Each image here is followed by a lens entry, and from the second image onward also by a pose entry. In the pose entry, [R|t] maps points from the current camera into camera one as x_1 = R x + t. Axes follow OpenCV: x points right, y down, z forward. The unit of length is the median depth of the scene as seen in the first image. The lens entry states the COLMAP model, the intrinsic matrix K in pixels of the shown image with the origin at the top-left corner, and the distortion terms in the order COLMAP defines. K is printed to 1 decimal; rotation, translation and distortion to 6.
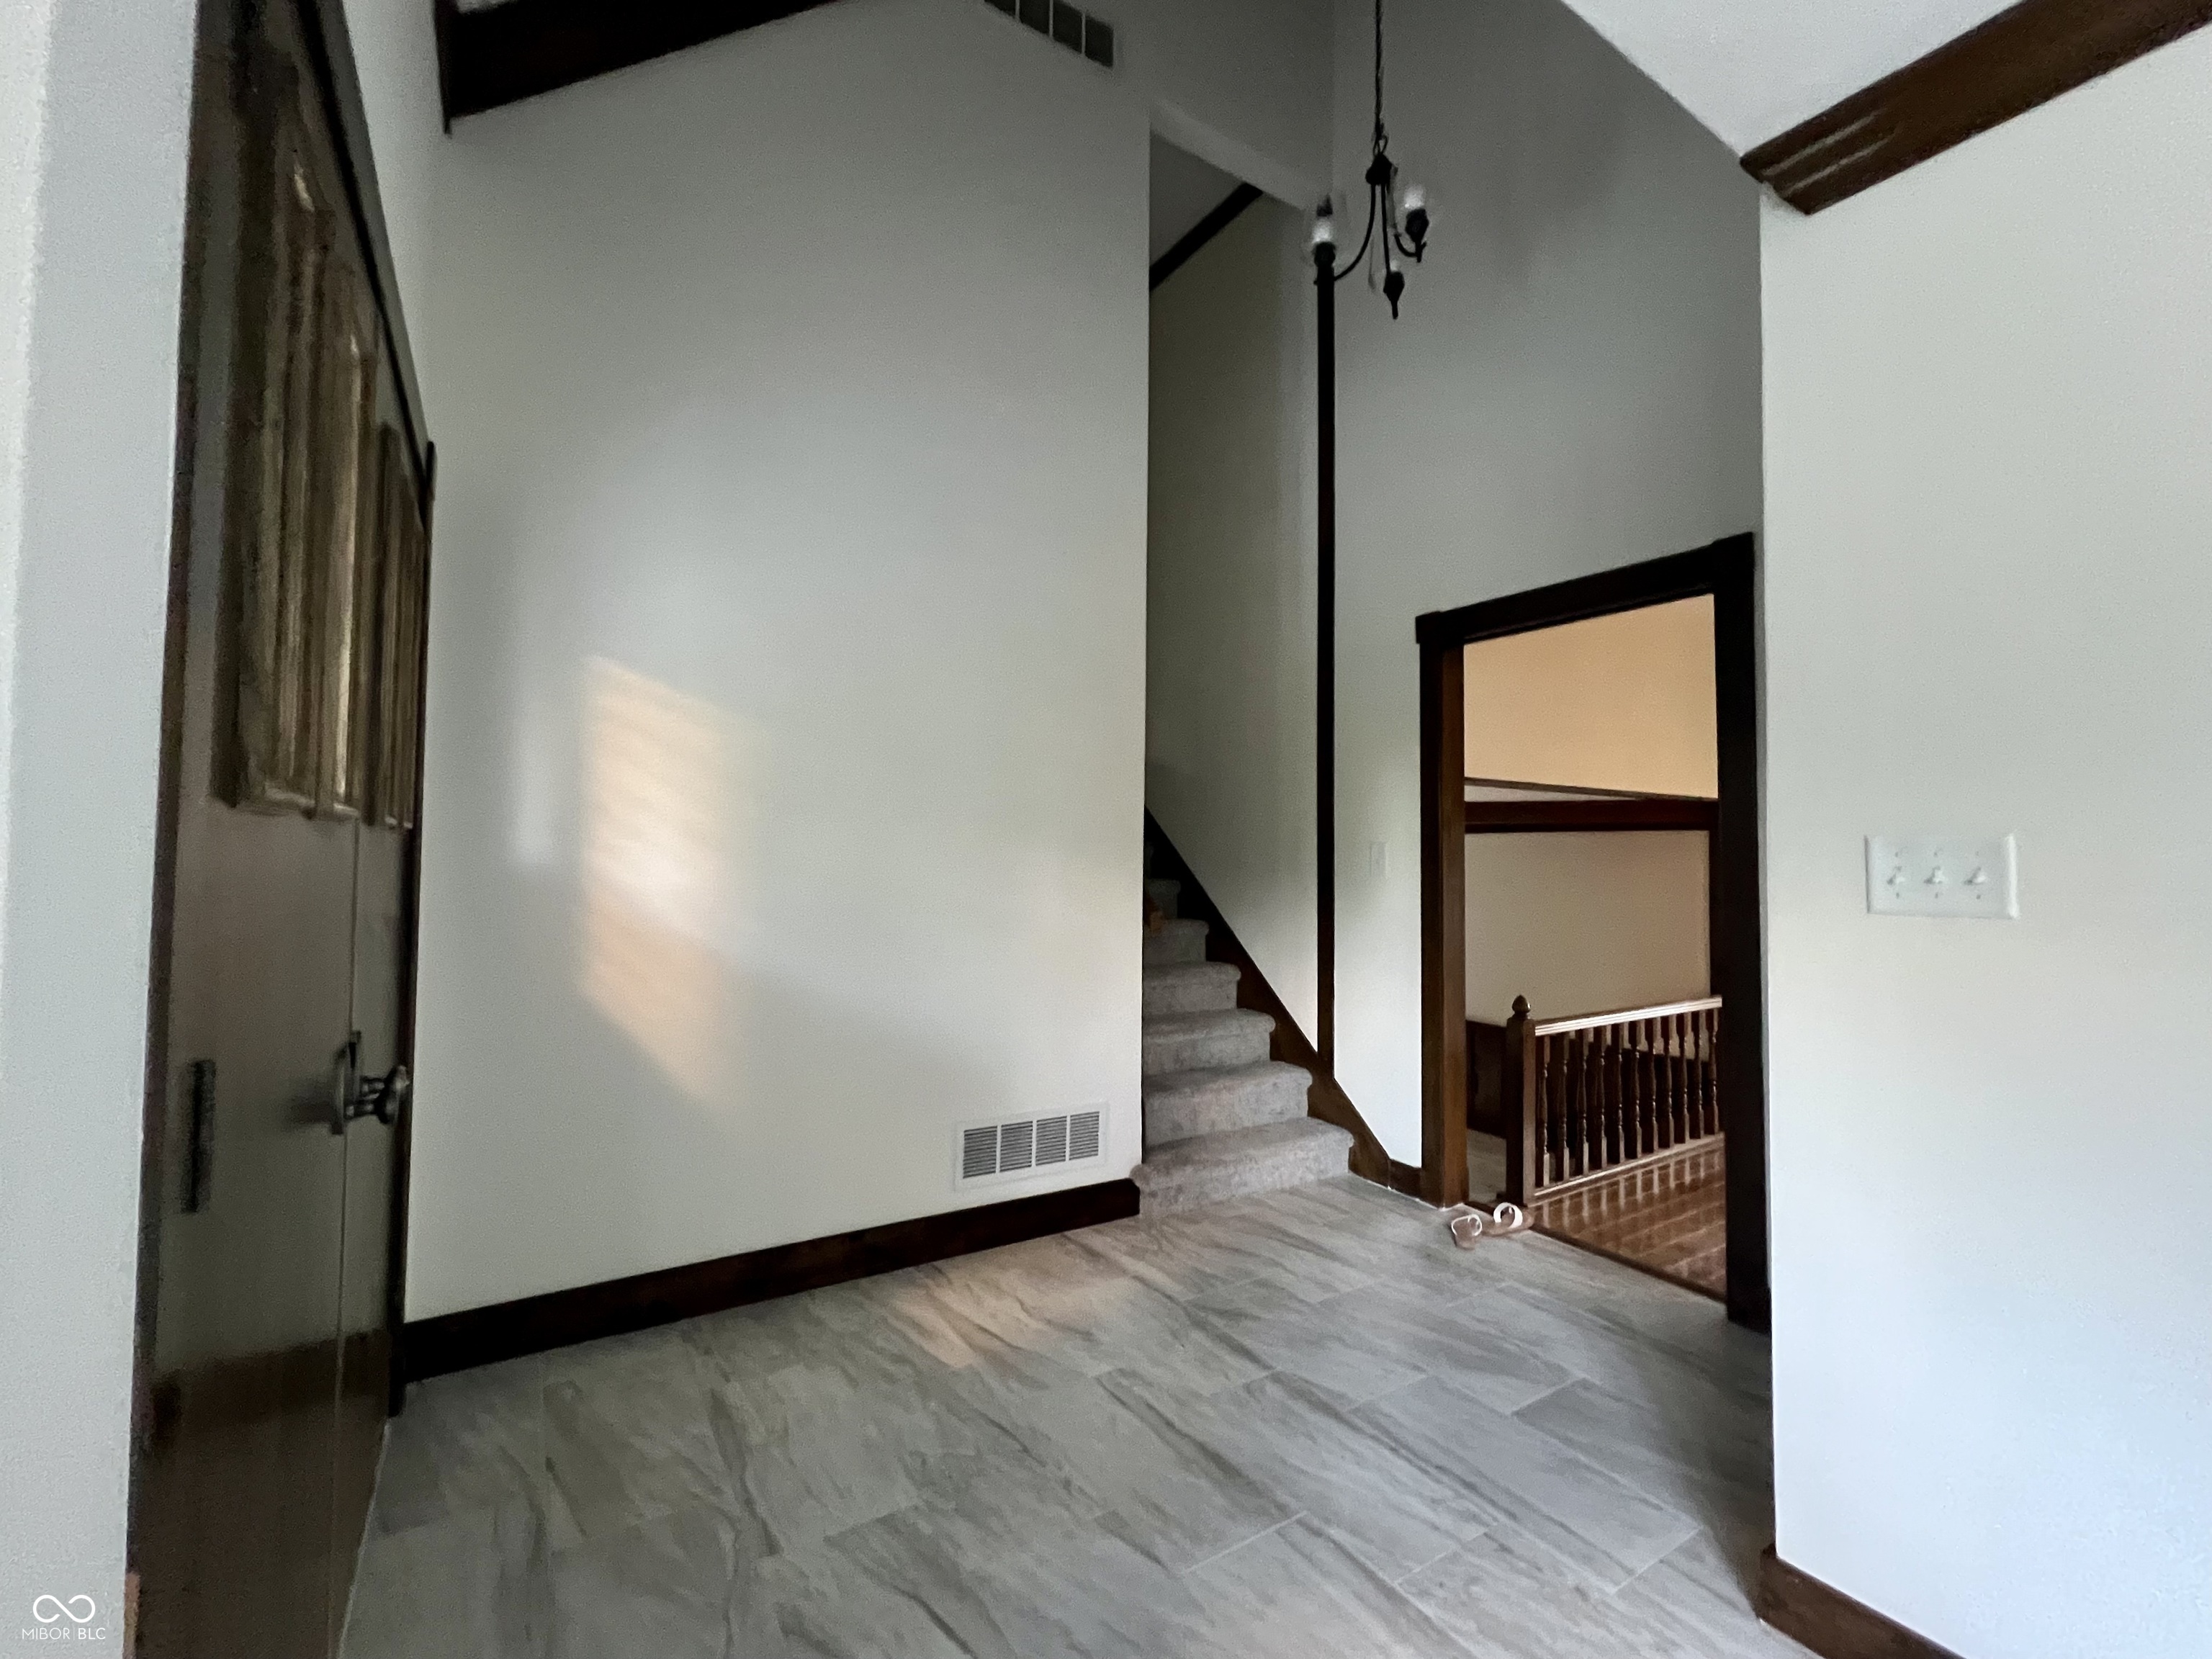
lens RADIAL K [[947.2, 0, 1107.6], [0, 947.2, 839.2], [0, 0, 1]] dist [-0.003286, -0.000132]
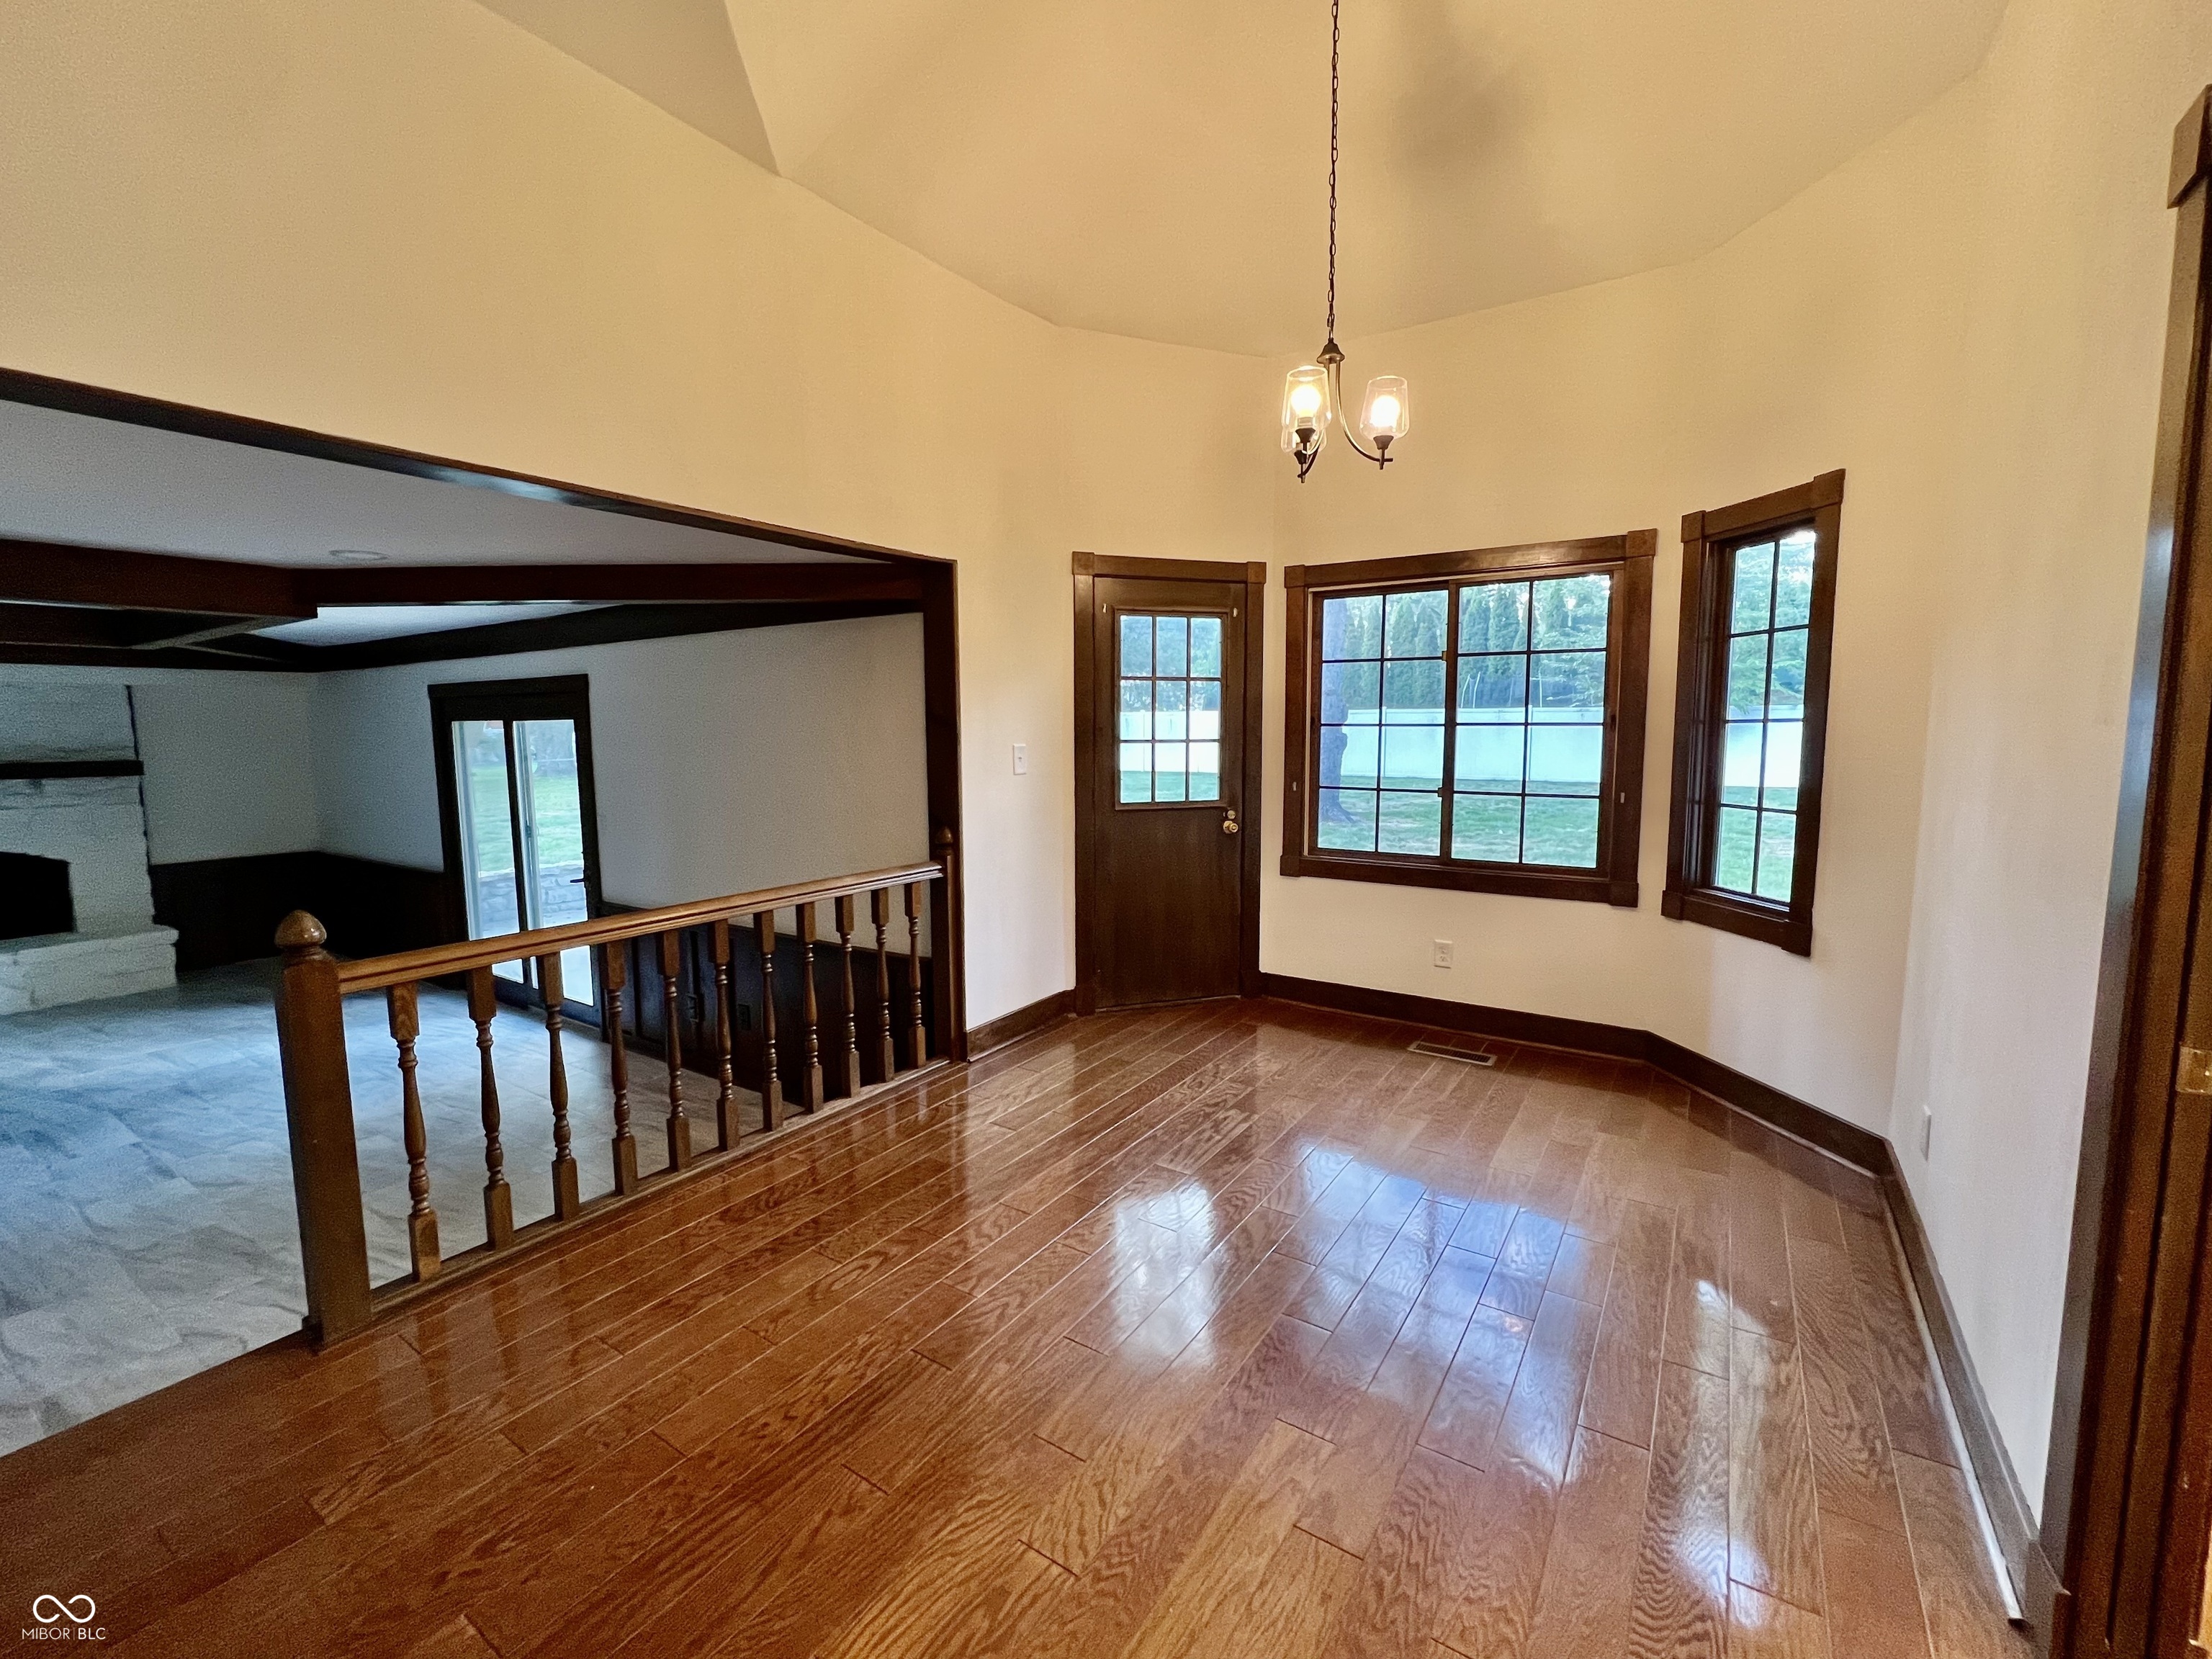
lens RADIAL K [[947.2, 0, 1113.6], [0, 947.2, 830.4], [0, 0, 1]] dist [-0.003286, -0.000132]
pose [[0.913624, -0.047195, 0.403811, 0.476460], [-0.022475, 0.985858, 0.166070, 0.032338], [-0.405938, -0.160802, 0.899643, 0.348631]]
